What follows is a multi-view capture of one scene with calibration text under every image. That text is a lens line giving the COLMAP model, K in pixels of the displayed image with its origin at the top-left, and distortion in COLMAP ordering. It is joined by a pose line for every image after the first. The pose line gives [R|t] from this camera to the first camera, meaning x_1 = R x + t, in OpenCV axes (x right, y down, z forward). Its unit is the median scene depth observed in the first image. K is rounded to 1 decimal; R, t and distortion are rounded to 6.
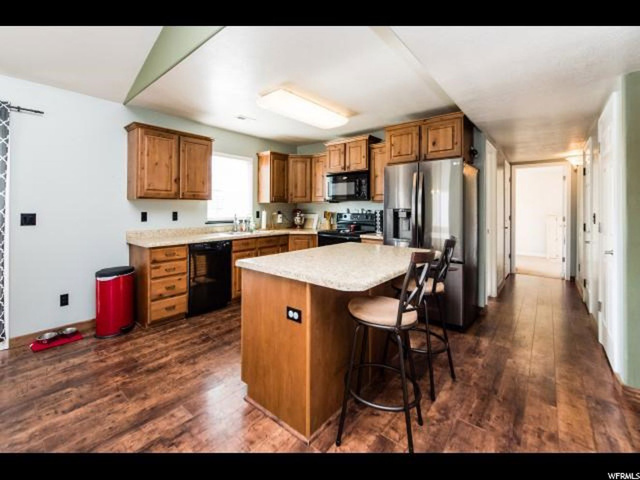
lens RADIAL K [[262.1, 0, 274.4], [0, 262.1, 204.6], [0, 0, 1]] dist [0.001165, -0.000377]
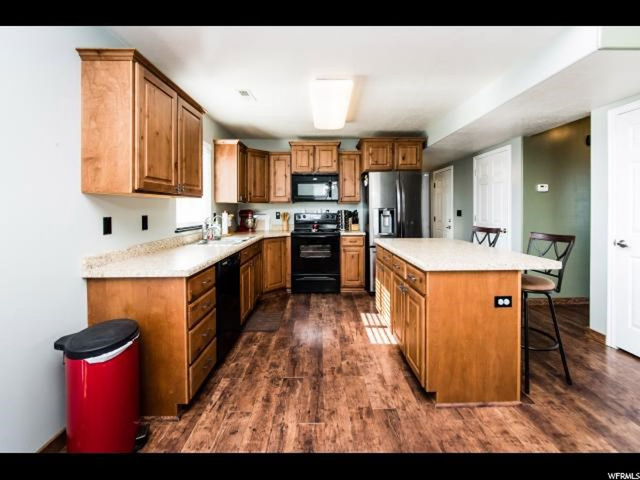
lens RADIAL K [[262.1, 0, 309.0], [0, 262.1, 209.9], [0, 0, 1]] dist [0.001165, -0.000377]
pose [[0.738364, -0.010660, 0.674318, -0.641893], [-0.001113, 0.999854, 0.017025, 0.003702], [-0.674401, -0.013322, 0.738245, 0.364157]]
